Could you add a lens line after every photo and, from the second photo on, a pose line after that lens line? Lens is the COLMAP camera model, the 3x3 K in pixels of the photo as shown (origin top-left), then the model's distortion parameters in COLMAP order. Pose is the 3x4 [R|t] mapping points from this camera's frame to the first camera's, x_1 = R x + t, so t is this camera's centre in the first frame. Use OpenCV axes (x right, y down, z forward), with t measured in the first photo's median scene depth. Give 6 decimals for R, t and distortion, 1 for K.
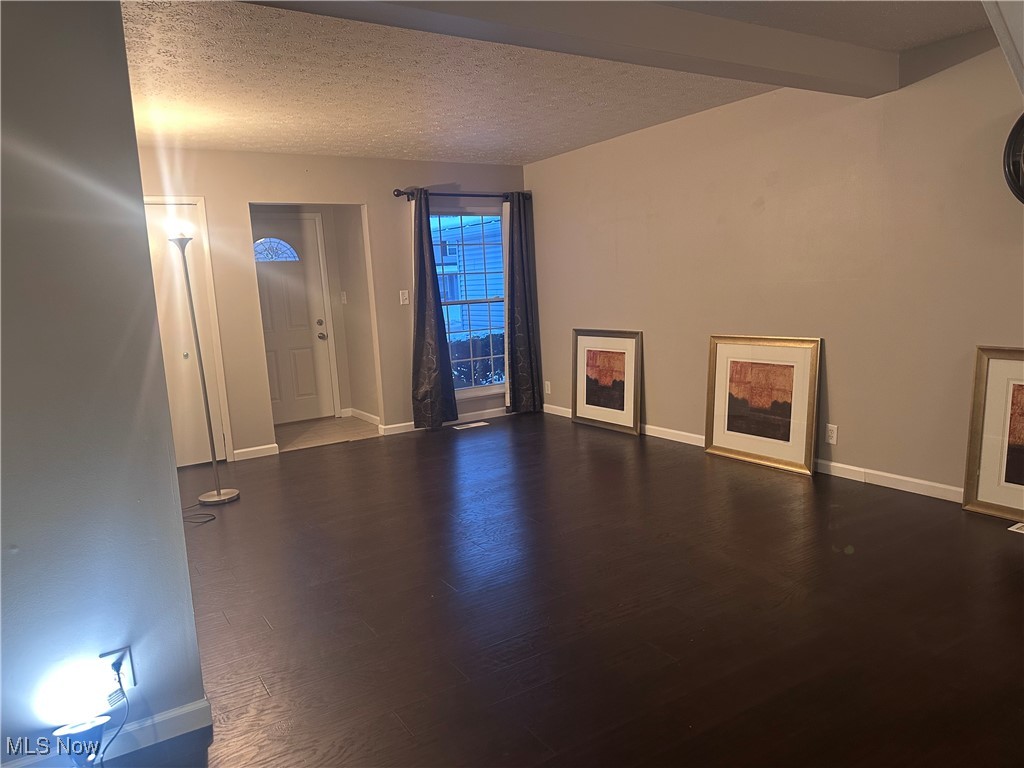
lens RADIAL K [[714.6, 0, 494.1], [0, 714.6, 382.7], [0, 0, 1]] dist [0.077830, -0.112413]
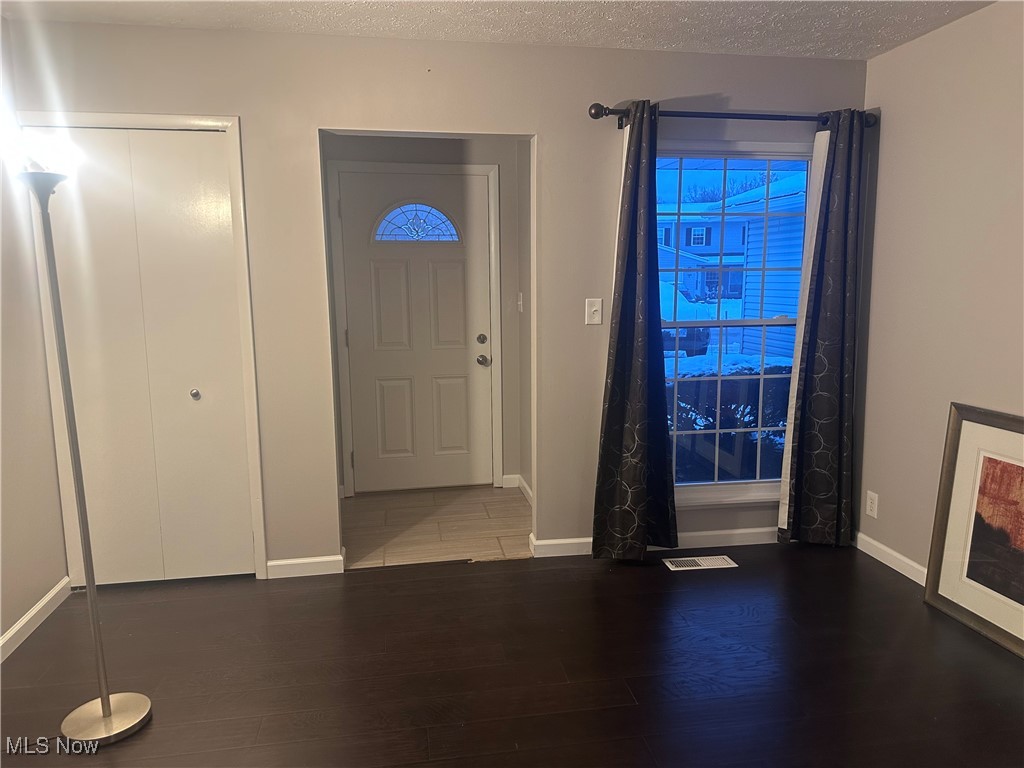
lens RADIAL K [[677.1, 0, 519.2], [0, 677.1, 382.5], [0, 0, 1]] dist [0.071493, -0.109296]
pose [[0.926875, 0.101391, -0.361416, 0.011688], [-0.093064, 0.994839, 0.040422, -0.080851], [0.363650, -0.003832, 0.931528, 0.500857]]
